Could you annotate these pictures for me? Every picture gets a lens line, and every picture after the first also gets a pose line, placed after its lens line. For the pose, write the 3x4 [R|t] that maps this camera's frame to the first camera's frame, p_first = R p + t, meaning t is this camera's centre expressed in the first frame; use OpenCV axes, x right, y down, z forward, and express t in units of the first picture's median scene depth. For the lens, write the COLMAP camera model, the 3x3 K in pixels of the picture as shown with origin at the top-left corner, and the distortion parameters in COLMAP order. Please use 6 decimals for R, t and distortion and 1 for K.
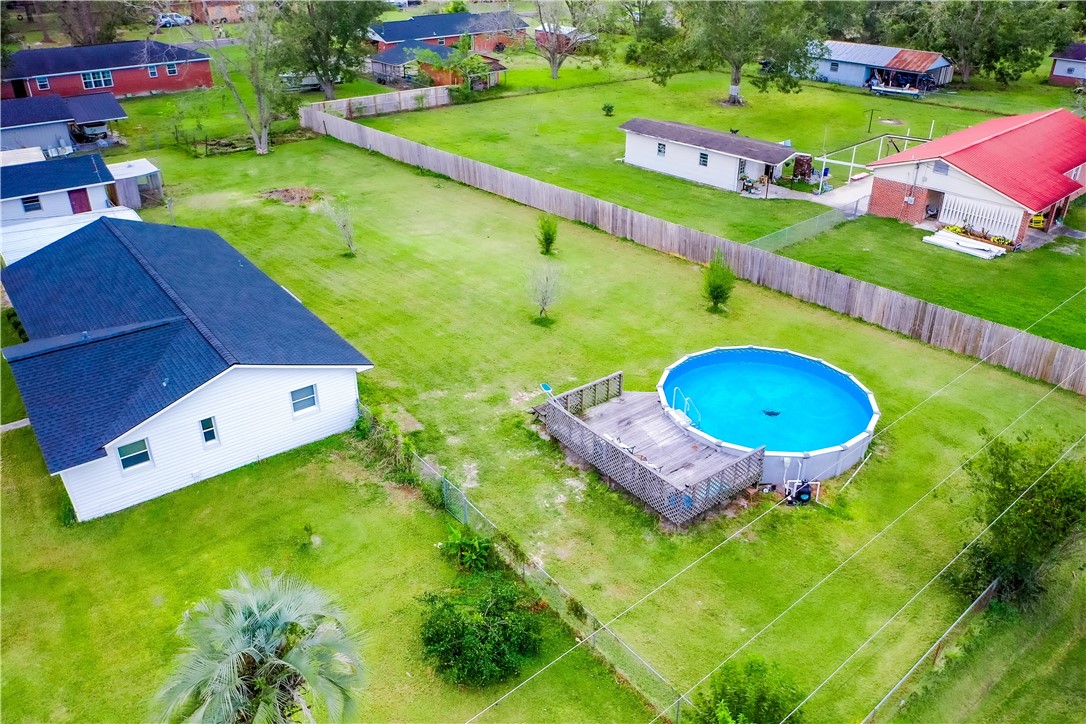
lens RADIAL K [[866.3, 0, 543.0], [0, 866.3, 362.0], [0, 0, 1]] dist [-0.007476, 0.001132]
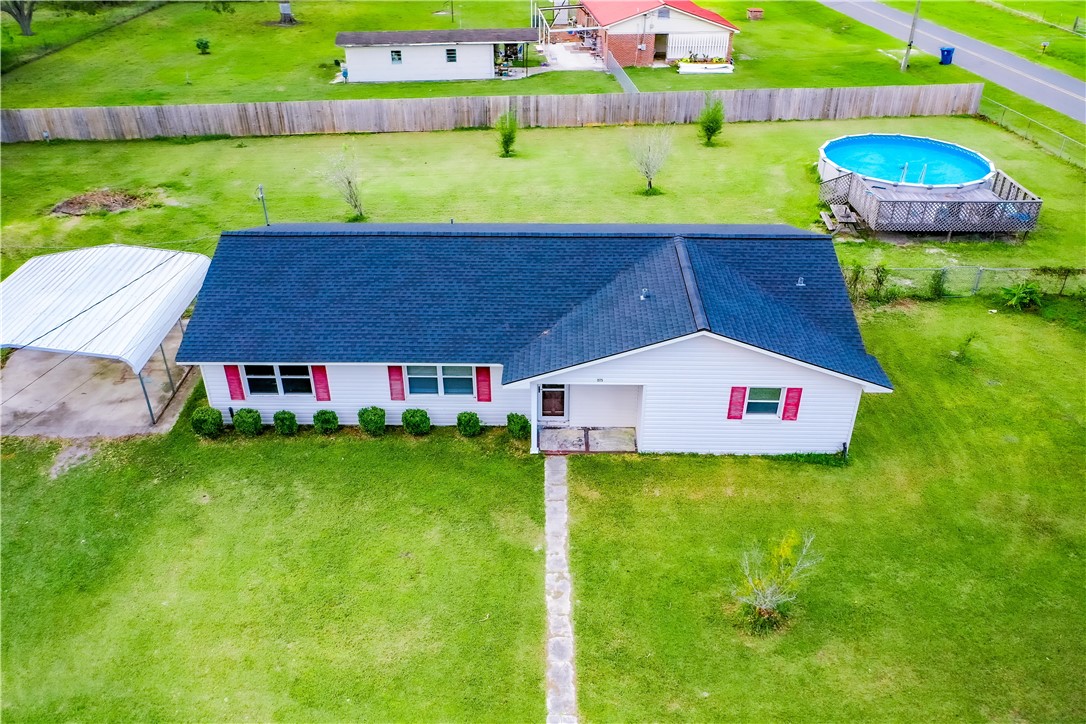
lens RADIAL K [[854.4, 0, 543.0], [0, 854.4, 362.0], [0, 0, 1]] dist [-0.004359, 0.008484]
pose [[0.619005, -0.415727, 0.666336, -0.658343], [0.374469, 0.901996, 0.214886, -0.102444], [-0.690366, 0.116506, 0.714017, 0.310174]]
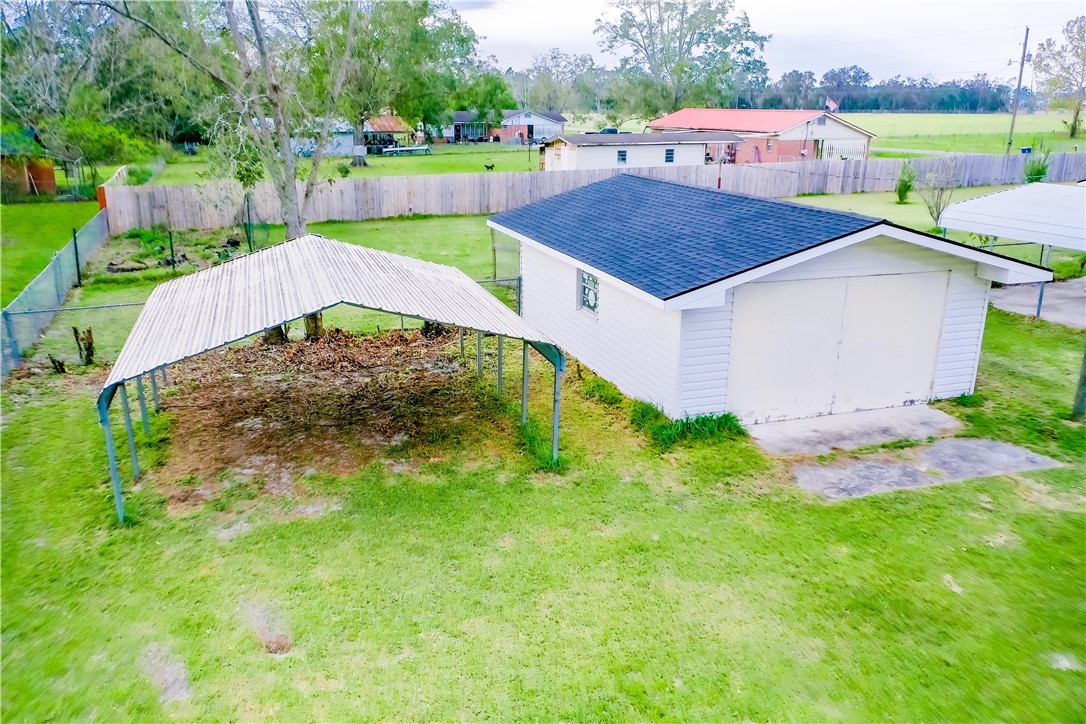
lens RADIAL K [[854.4, 0, 543.0], [0, 854.4, 362.0], [0, 0, 1]] dist [-0.004359, 0.008484]
pose [[0.318037, -0.281741, 0.905248, -0.958999], [0.445099, 0.887429, 0.119821, -0.244580], [-0.837102, 0.364817, 0.407638, 0.959393]]
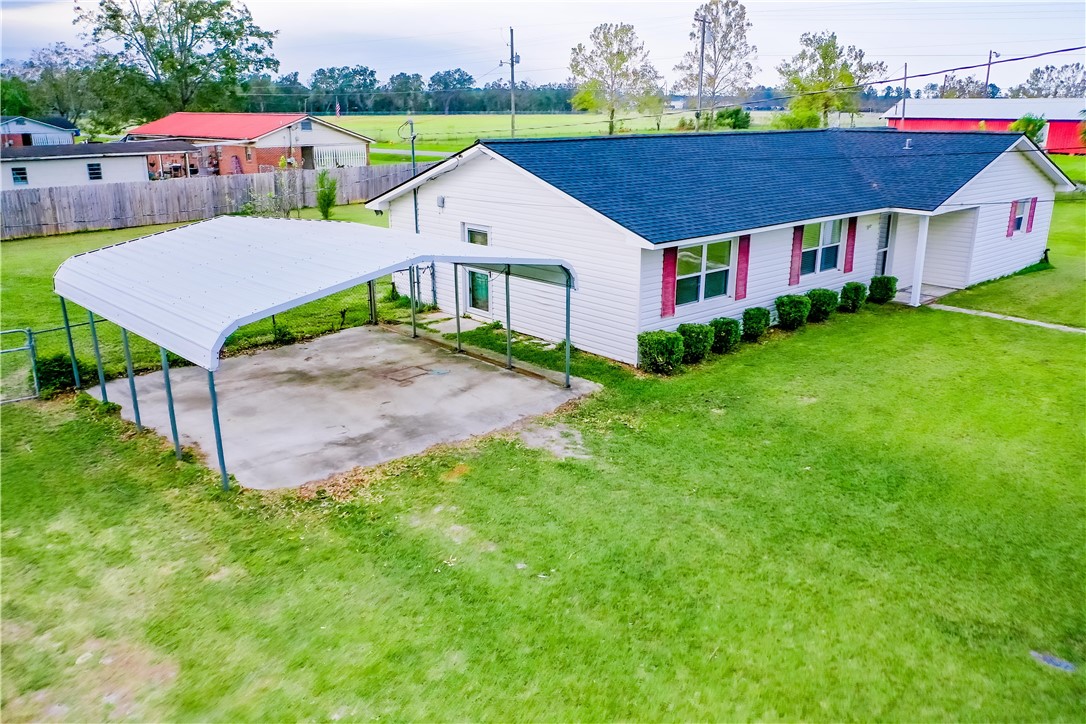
lens RADIAL K [[851.5, 0, 543.0], [0, 851.5, 362.0], [0, 0, 1]] dist [-0.007130, 0.006080]
pose [[-0.081136, -0.294972, 0.952055, -0.769675], [0.468955, 0.831571, 0.297608, -0.150477], [-0.879488, 0.470617, 0.070858, 0.785092]]
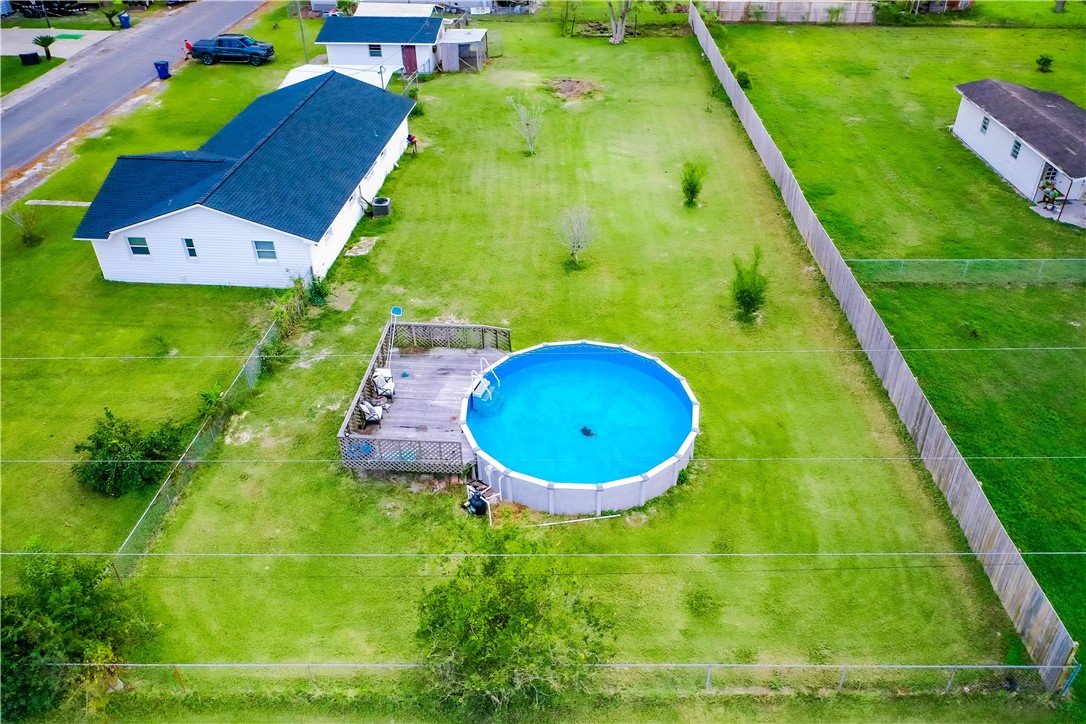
lens RADIAL K [[868.3, 0, 543.0], [0, 868.3, 362.0], [0, 0, 1]] dist [0.003219, 0.001788]
pose [[0.734173, 0.379608, -0.562928, 0.453107], [-0.307439, 0.925099, 0.222874, -0.122428], [0.605369, 0.009438, 0.795889, 0.162611]]
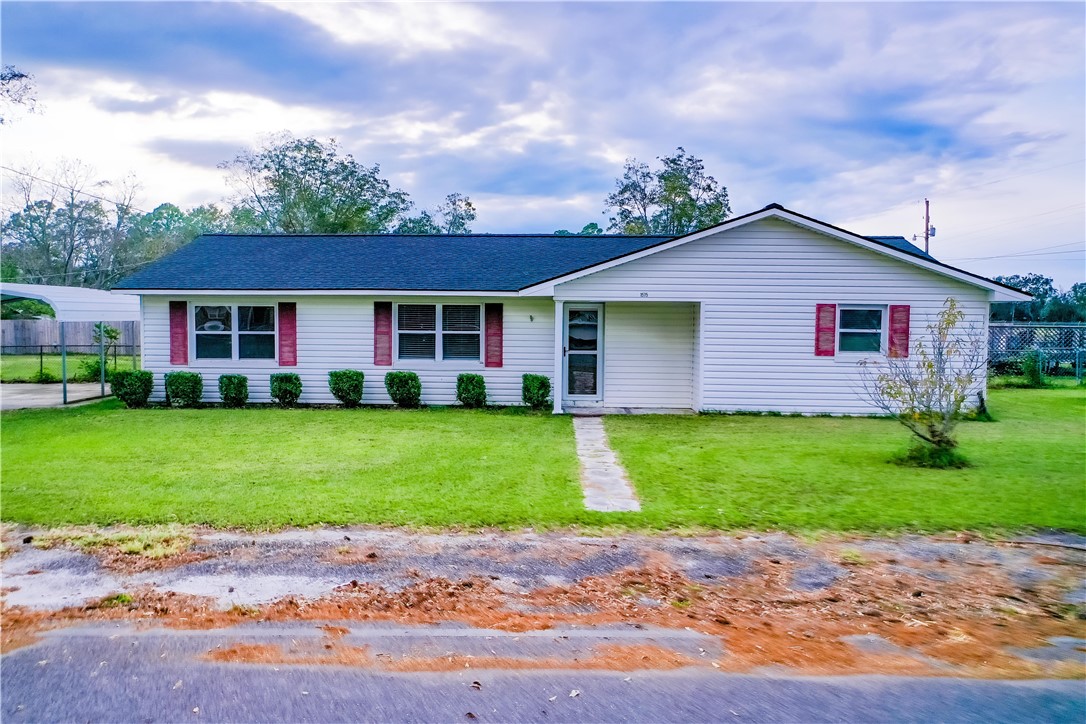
lens RADIAL K [[854.4, 0, 543.0], [0, 854.4, 362.0], [0, 0, 1]] dist [-0.004359, 0.008484]
pose [[0.636199, -0.042124, 0.770374, -0.641069], [0.360497, 0.899035, -0.248551, 0.098765], [-0.682124, 0.435845, 0.587151, 0.439732]]
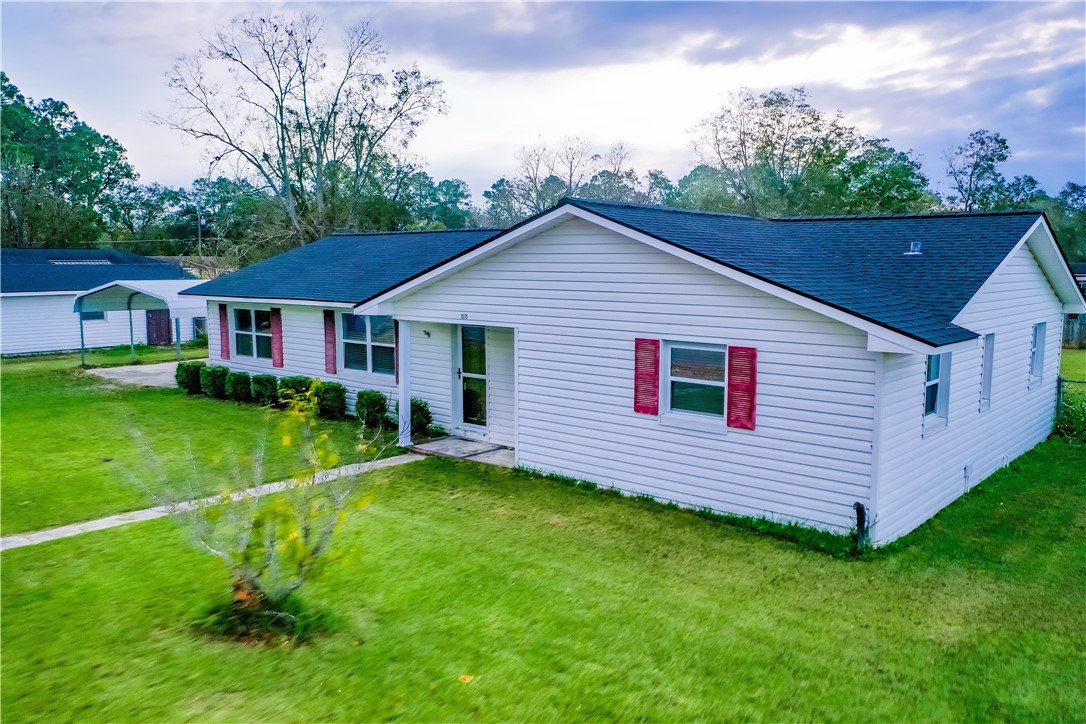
lens RADIAL K [[859.0, 0, 543.0], [0, 859.0, 362.0], [0, 0, 1]] dist [0.024080, 0.004786]
pose [[0.979986, -0.027041, 0.197223, -0.390695], [0.097444, 0.929082, -0.356806, 0.119910], [-0.173588, 0.368883, 0.913122, 0.349398]]
